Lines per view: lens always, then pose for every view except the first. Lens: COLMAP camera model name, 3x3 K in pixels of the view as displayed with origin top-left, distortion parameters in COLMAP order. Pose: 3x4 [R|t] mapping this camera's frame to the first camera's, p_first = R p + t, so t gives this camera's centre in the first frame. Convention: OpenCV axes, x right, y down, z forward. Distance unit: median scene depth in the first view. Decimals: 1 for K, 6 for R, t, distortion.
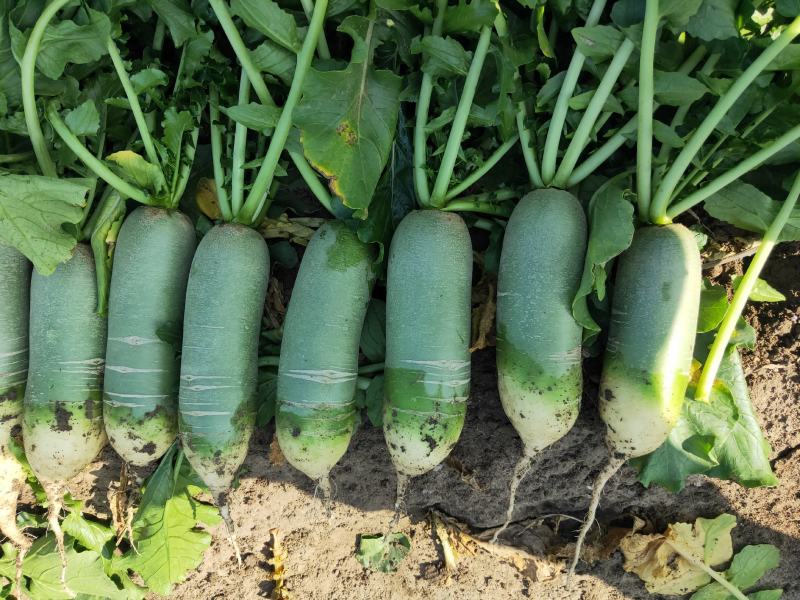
lens RADIAL K [[616.2, 0, 401.2], [0, 616.2, 300.6], [0, 0, 1]] dist [0.000090, -0.013296]
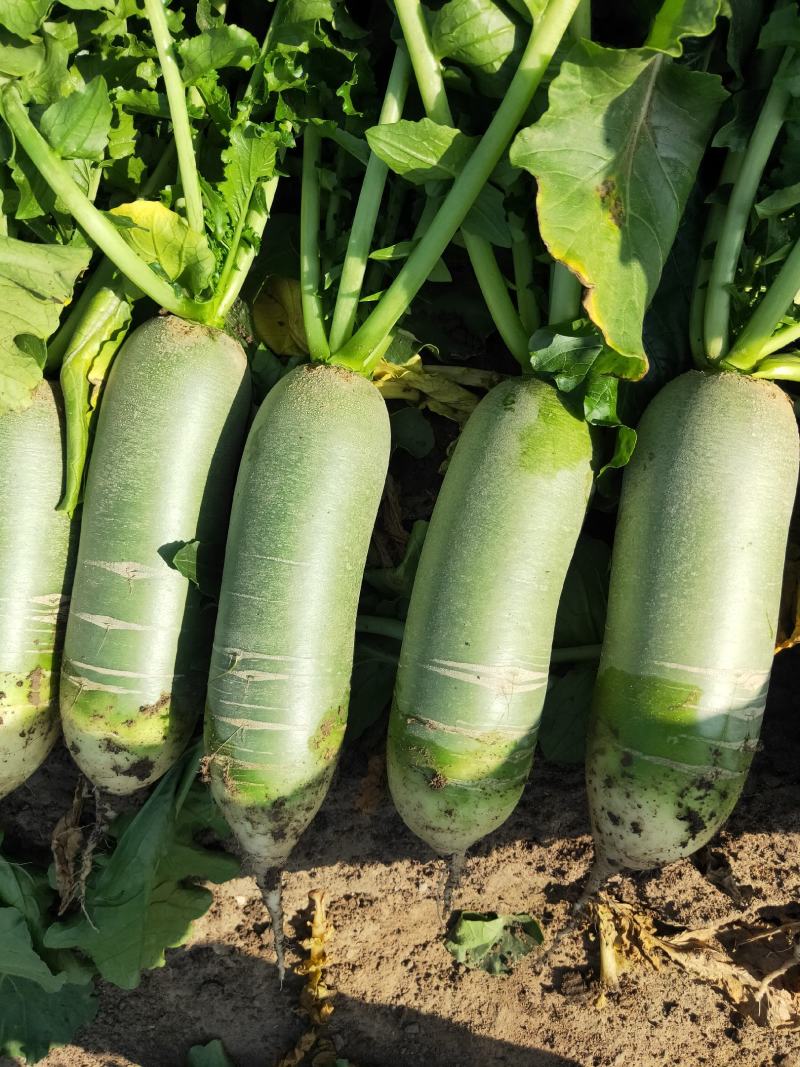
lens RADIAL K [[821.9, 0, 397.7], [0, 821.9, 531.8], [0, 0, 1]] dist [0.000090, -0.013296]
pose [[0.995923, 0.090204, 0.000398, -0.170331], [-0.090111, 0.994674, 0.050045, -0.019698], [0.004118, -0.049877, 0.998747, 0.243040]]
